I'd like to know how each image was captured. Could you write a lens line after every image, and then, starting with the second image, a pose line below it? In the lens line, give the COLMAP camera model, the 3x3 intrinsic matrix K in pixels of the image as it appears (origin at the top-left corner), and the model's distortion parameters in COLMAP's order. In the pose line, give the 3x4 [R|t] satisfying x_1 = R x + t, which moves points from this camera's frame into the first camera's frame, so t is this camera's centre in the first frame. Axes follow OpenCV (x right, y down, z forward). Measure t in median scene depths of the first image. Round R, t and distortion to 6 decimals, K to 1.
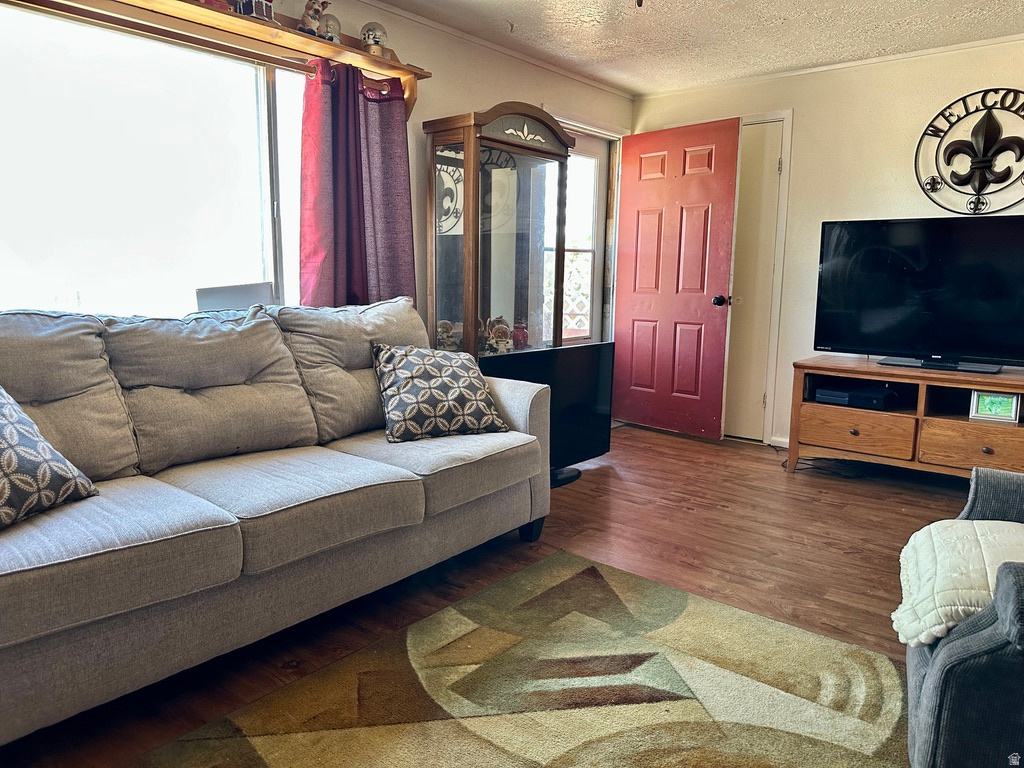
lens RADIAL K [[716.9, 0, 492.6], [0, 716.9, 363.5], [0, 0, 1]] dist [0.002970, -0.019245]
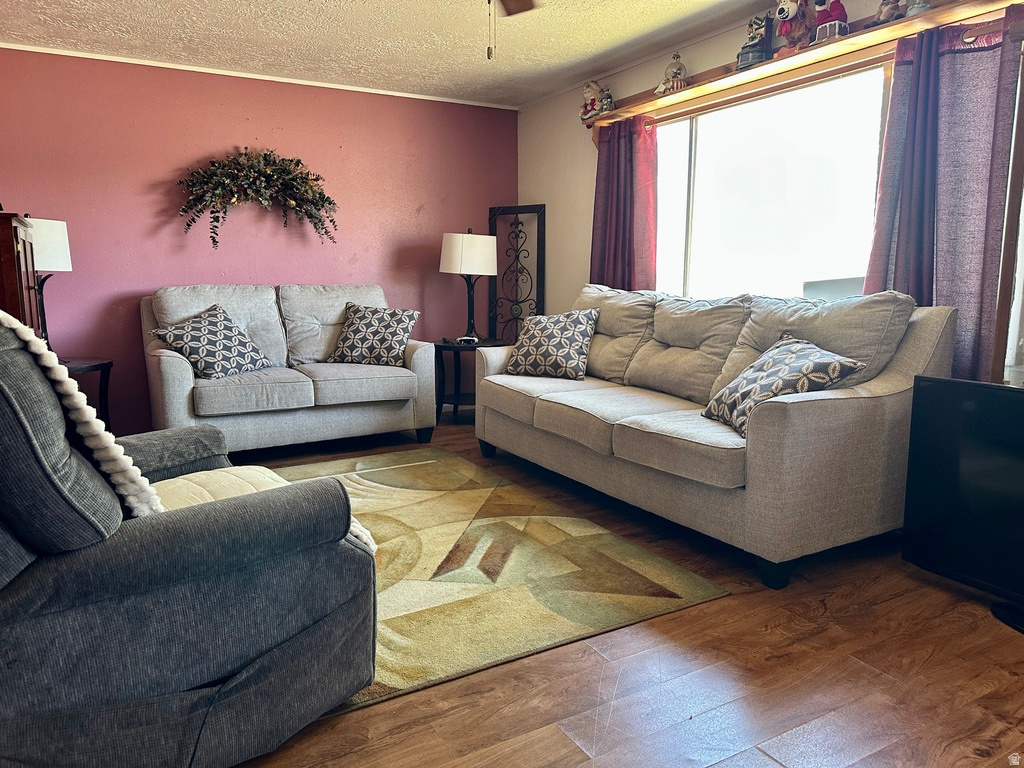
lens RADIAL K [[700.4, 0, 506.1], [0, 700.4, 379.6], [0, 0, 1]] dist [0.116288, -0.221209]
pose [[-0.327824, 0.126448, -0.936239, 0.702417], [-0.121787, 0.977077, 0.174607, -0.071824], [0.936856, 0.171262, -0.304910, 0.726331]]
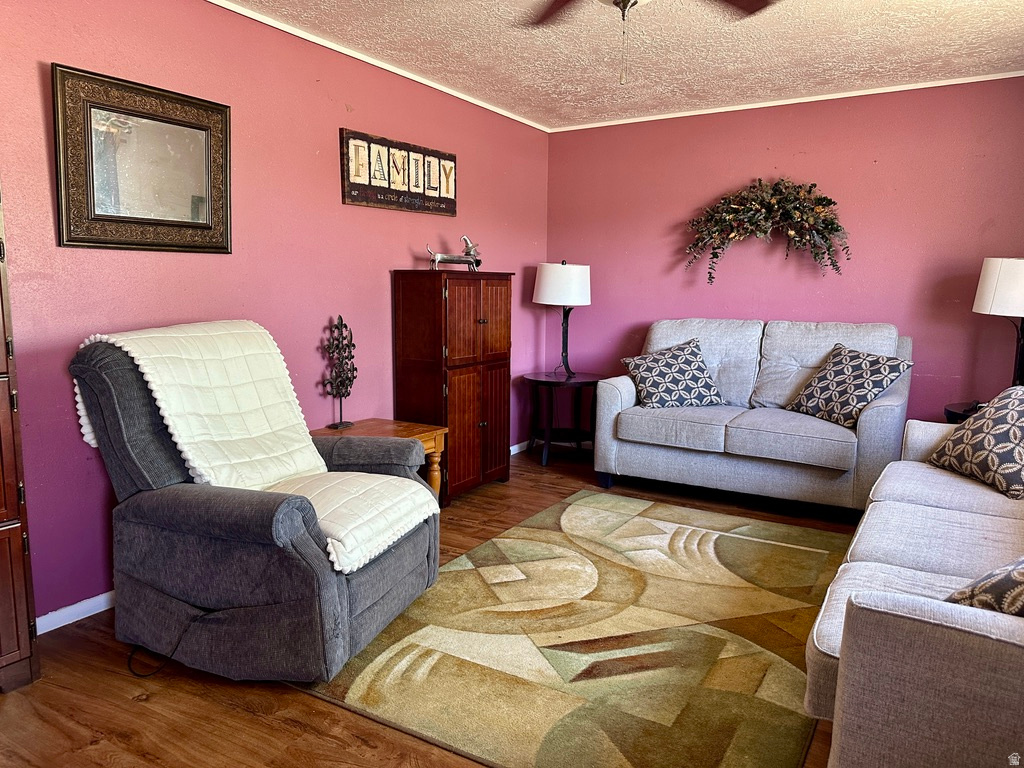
lens RADIAL K [[710.8, 0, 512.0], [0, 710.8, 384.0], [0, 0, 1]] dist [0.089363, -0.148248]
pose [[-0.983972, 0.006160, -0.178216, 0.274022], [-0.039849, 0.966534, 0.253425, -0.152070], [0.173813, 0.256464, -0.950797, 1.029871]]
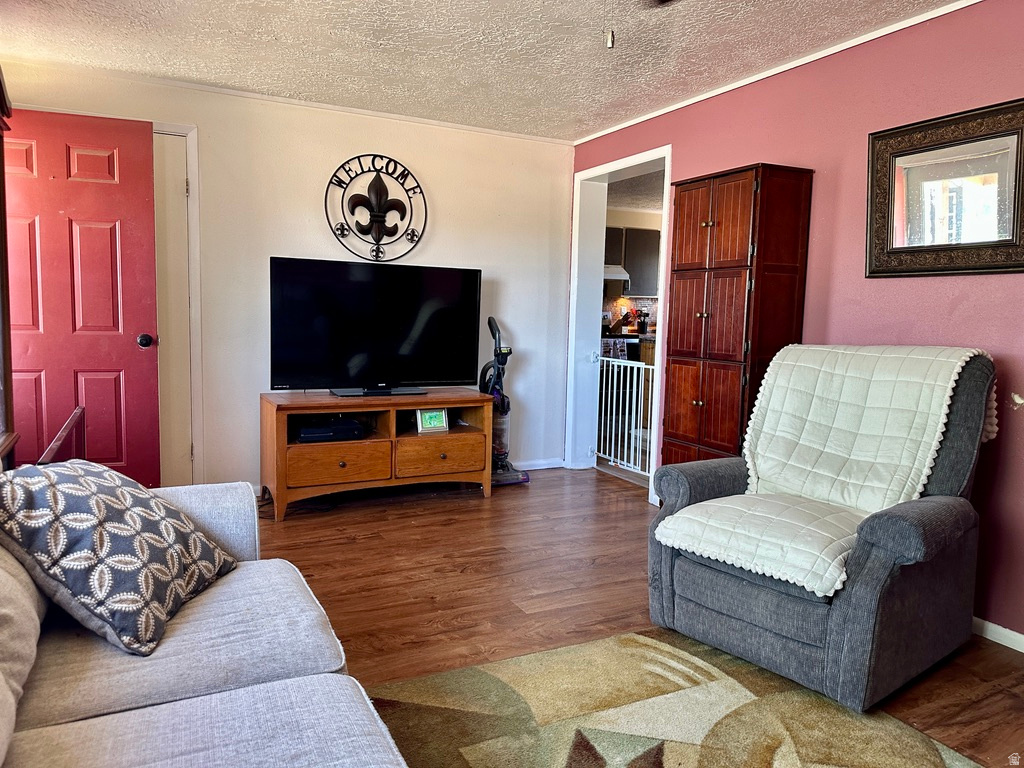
lens RADIAL K [[700.4, 0, 506.1], [0, 700.4, 379.6], [0, 0, 1]] dist [0.116288, -0.221209]
pose [[0.375257, -0.087220, 0.922808, -0.340738], [0.094971, 0.993942, 0.055324, -0.060975], [-0.922043, 0.066879, 0.381267, 0.388205]]
